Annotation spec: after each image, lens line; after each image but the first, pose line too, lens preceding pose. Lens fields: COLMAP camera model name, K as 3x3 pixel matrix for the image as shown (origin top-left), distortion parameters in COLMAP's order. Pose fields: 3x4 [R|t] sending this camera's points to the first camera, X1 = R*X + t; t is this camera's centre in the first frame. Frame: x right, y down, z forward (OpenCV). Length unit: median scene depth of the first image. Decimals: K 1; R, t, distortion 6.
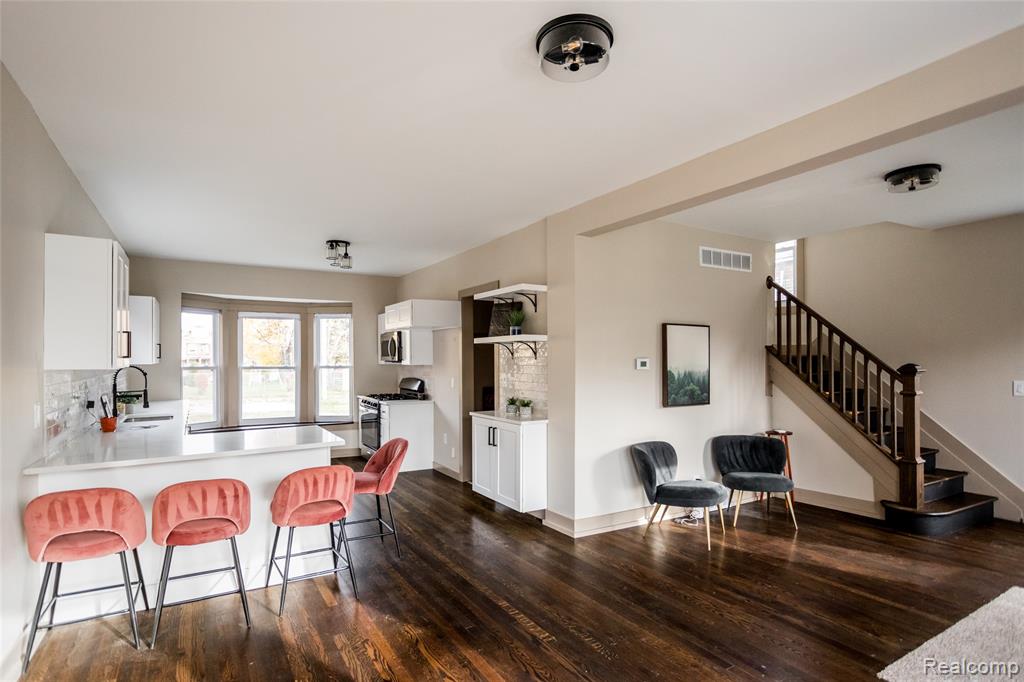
lens RADIAL K [[542.2, 0, 512.1], [0, 542.2, 355.9], [0, 0, 1]] dist [0.000633, -0.000087]
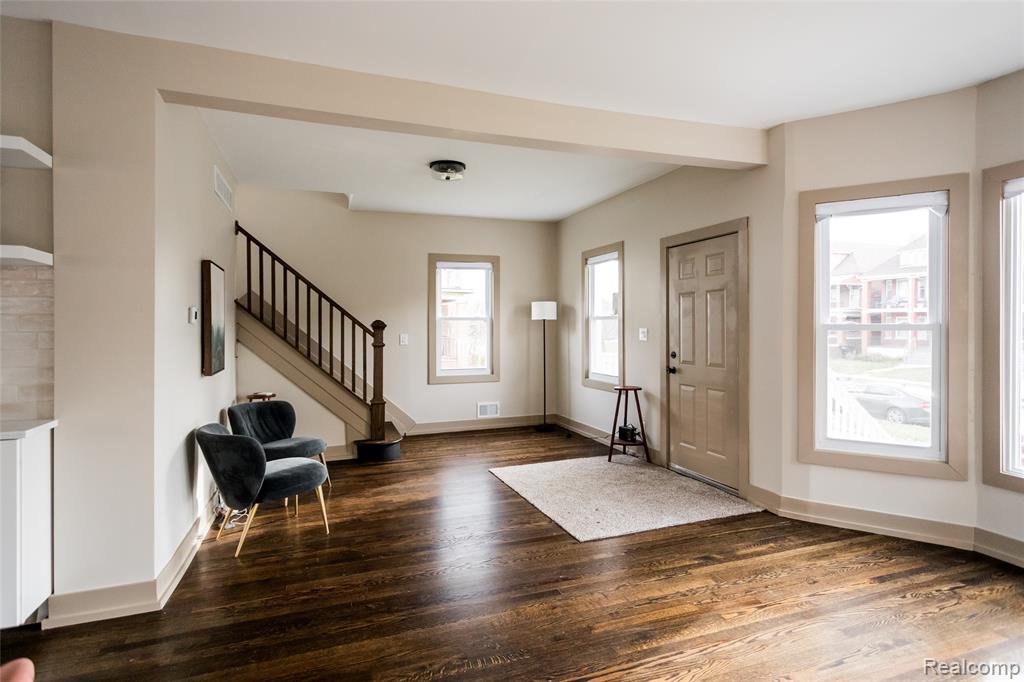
lens RADIAL K [[529.3, 0, 512.6], [0, 529.3, 330.4], [0, 0, 1]] dist [-0.000886, -0.000209]
pose [[0.179802, -0.004448, 0.983693, -0.346701], [-0.006215, 0.999965, 0.005657, 0.027834], [-0.983683, -0.007131, 0.179768, 0.488235]]
